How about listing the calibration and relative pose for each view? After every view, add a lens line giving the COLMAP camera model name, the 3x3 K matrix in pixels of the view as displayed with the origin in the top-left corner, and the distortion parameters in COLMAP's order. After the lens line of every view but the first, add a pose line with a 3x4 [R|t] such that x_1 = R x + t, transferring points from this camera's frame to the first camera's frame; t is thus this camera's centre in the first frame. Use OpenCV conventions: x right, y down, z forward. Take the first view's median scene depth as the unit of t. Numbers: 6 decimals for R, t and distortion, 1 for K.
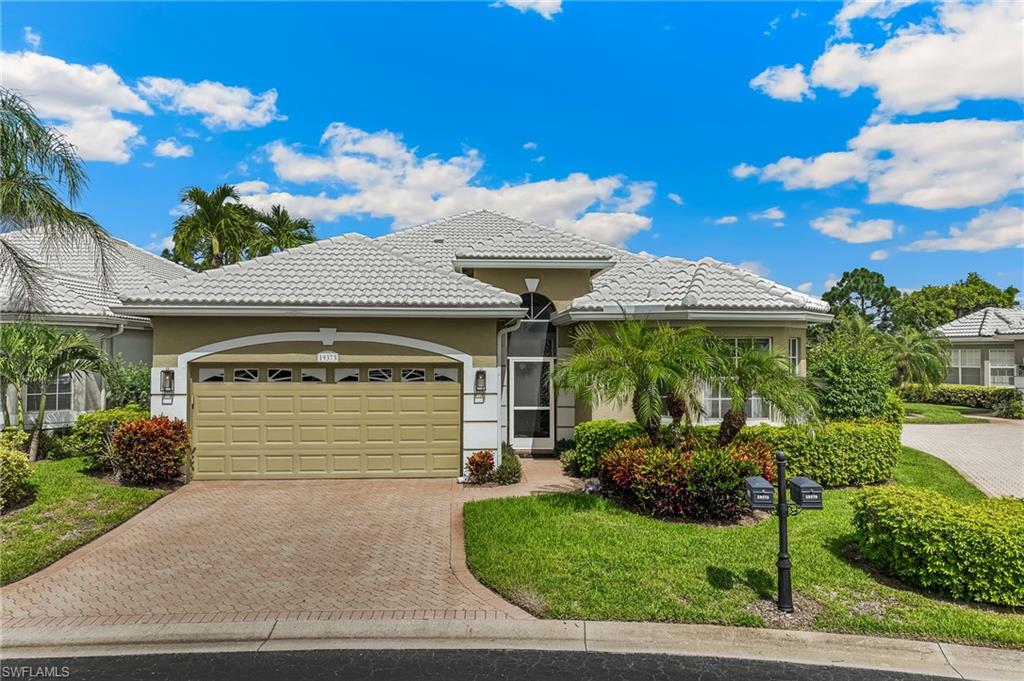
lens RADIAL K [[727.6, 0, 512.0], [0, 727.6, 340.5], [0, 0, 1]] dist [0.001862, 0.025884]
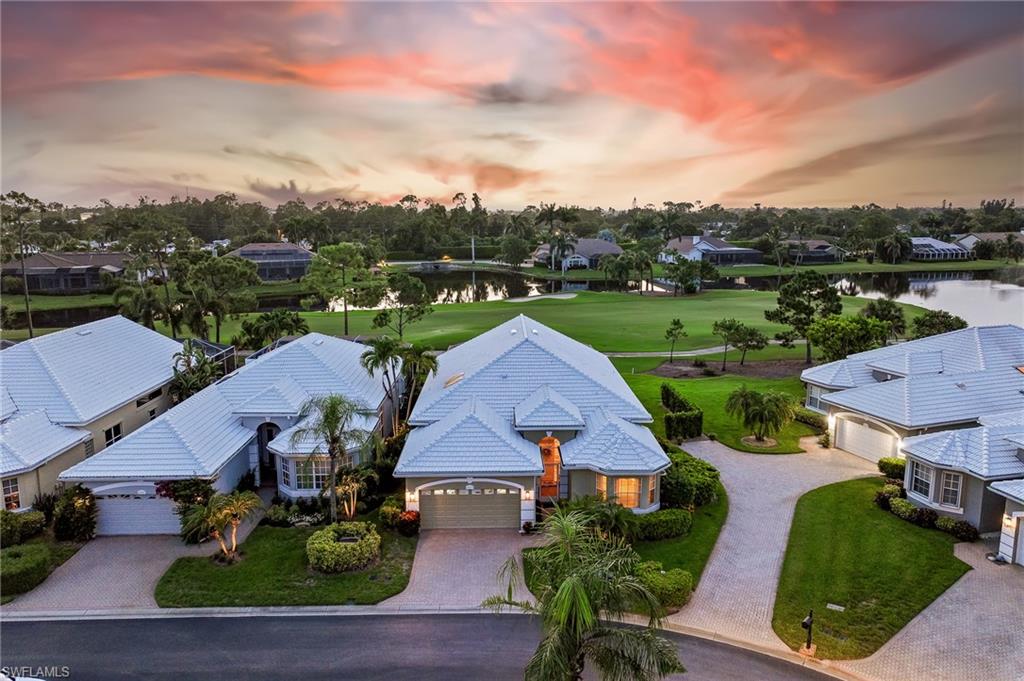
lens RADIAL K [[726.2, 0, 512.0], [0, 726.2, 340.5], [0, 0, 1]] dist [0.002760, 0.023714]
pose [[0.998714, 0.005234, -0.050436, 0.031511], [0.004797, 0.980443, 0.196743, -1.046672], [0.050479, -0.196732, 0.979157, -1.511645]]
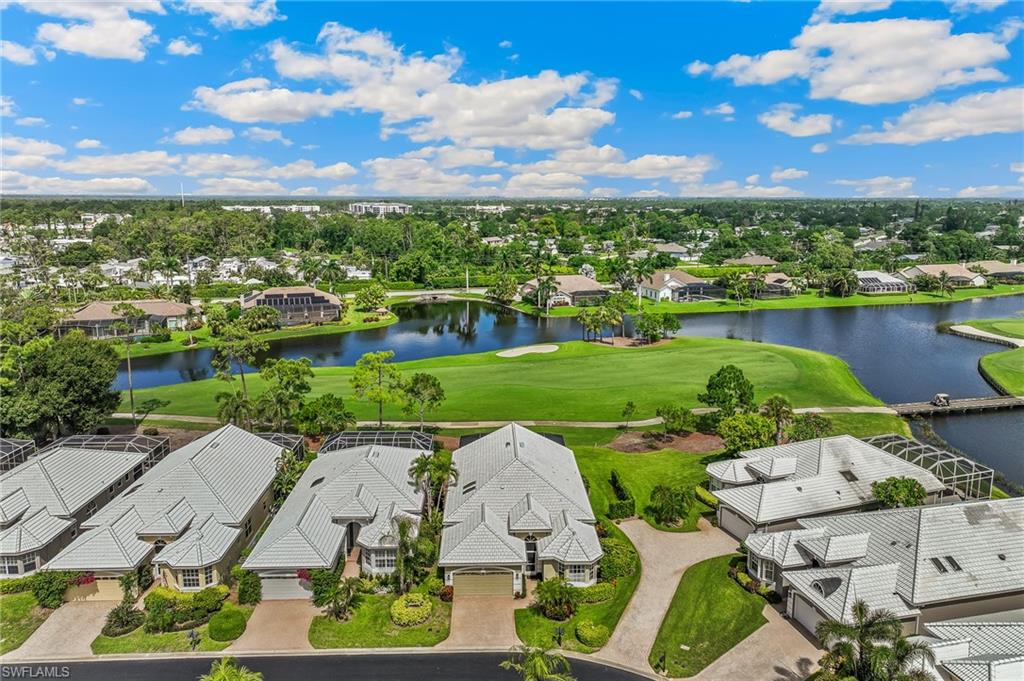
lens RADIAL K [[726.2, 0, 512.0], [0, 726.2, 340.5], [0, 0, 1]] dist [0.002760, 0.023714]
pose [[0.999380, 0.009820, -0.033810, 0.061517], [-0.002113, 0.975309, 0.220835, -2.397639], [0.035144, -0.220627, 0.974725, -3.092052]]
